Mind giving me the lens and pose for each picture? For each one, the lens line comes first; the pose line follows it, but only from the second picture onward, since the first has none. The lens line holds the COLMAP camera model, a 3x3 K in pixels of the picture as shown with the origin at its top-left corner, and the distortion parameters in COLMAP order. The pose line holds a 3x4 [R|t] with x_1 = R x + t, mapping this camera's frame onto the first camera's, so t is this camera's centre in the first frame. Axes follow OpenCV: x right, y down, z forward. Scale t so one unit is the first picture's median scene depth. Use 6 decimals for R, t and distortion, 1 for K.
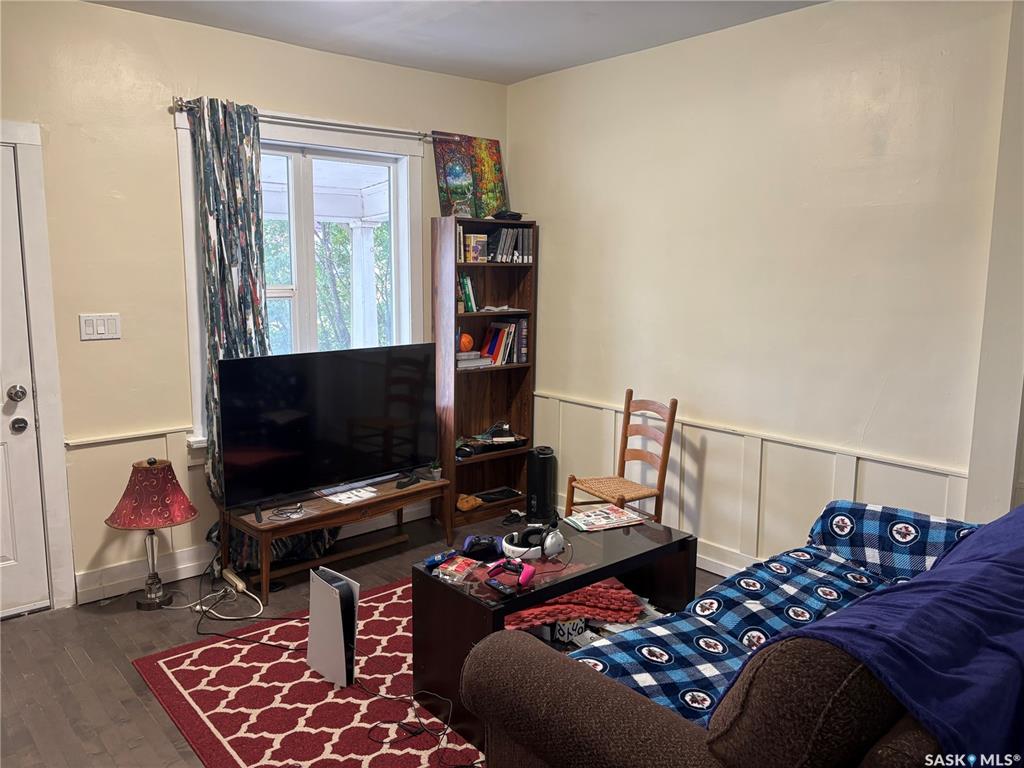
lens RADIAL K [[778.5, 0, 522.6], [0, 778.5, 386.8], [0, 0, 1]] dist [0.040333, -0.049078]
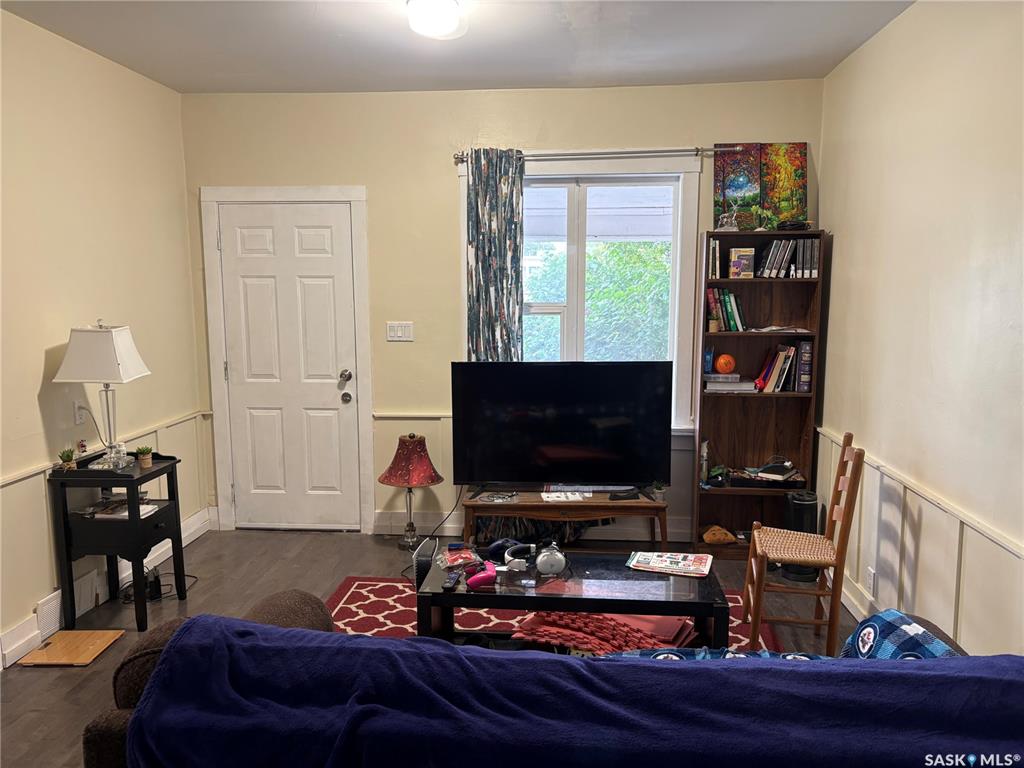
lens RADIAL K [[778.5, 0, 516.4], [0, 778.5, 386.7], [0, 0, 1]] dist [0.040333, -0.049078]
pose [[0.691080, 0.083445, -0.717945, 0.473077], [-0.103644, 0.994489, 0.015822, -0.020327], [0.715309, 0.063476, 0.695920, 0.185142]]
